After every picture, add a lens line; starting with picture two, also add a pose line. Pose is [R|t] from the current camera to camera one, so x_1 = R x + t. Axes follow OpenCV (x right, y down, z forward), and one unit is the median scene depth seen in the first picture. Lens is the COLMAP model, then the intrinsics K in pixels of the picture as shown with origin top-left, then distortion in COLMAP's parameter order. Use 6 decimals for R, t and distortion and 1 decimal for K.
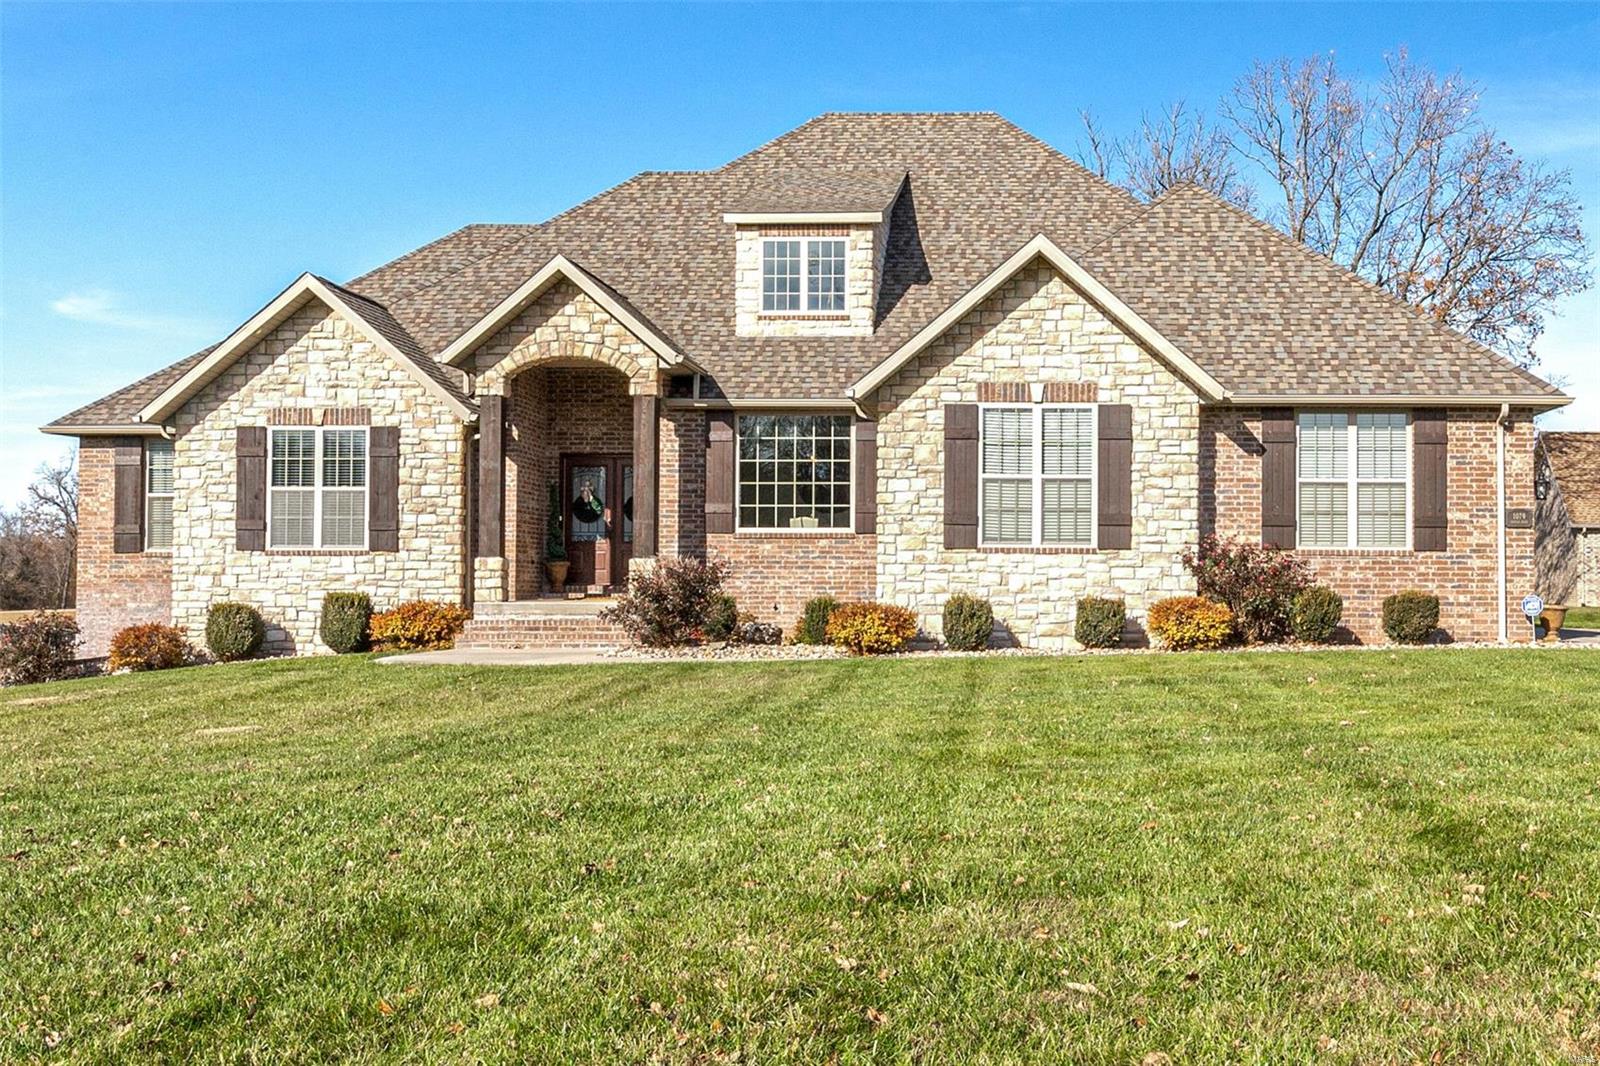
lens RADIAL K [[1568.4, 0, 839.9], [0, 1568.4, 507.6], [0, 0, 1]] dist [0.013761, 0.000000]
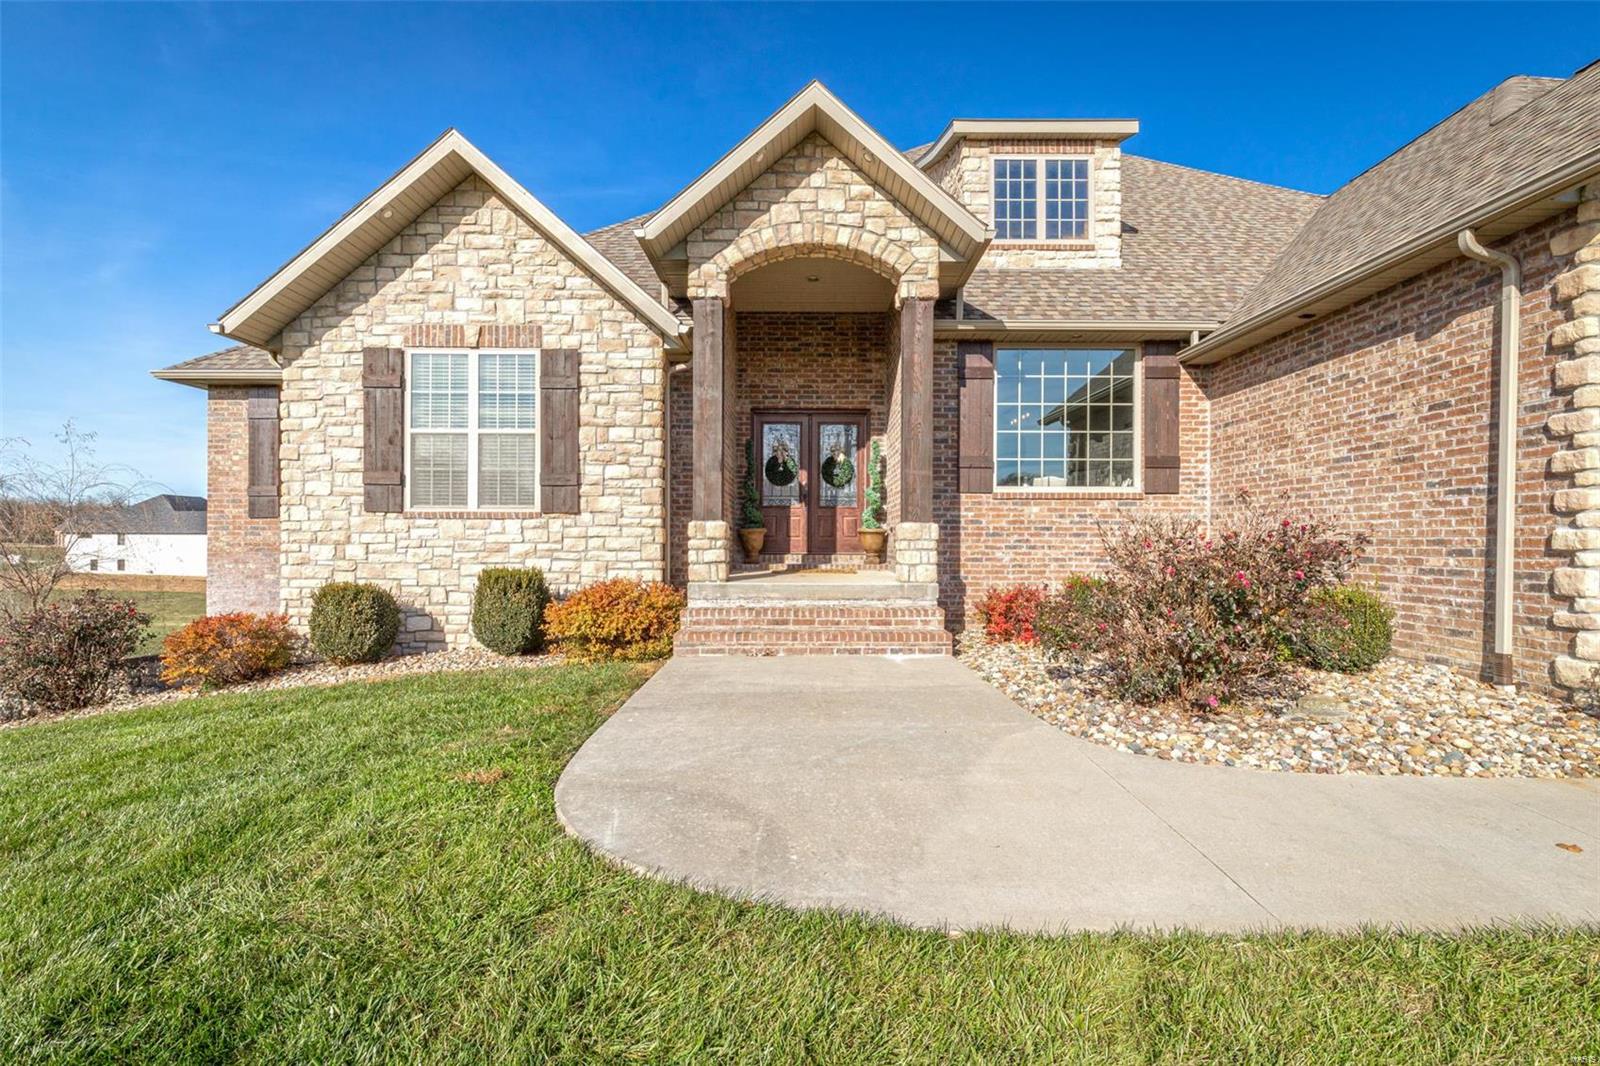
lens RADIAL K [[705.5, 0, 767.0], [0, 705.5, 529.1], [0, 0, 1]] dist [0.003754, 0.000040]
pose [[0.999565, 0.000877, 0.029495, -0.199418], [-0.001759, 0.999552, 0.029867, 0.025004], [-0.029456, -0.029906, 0.999119, 0.651743]]
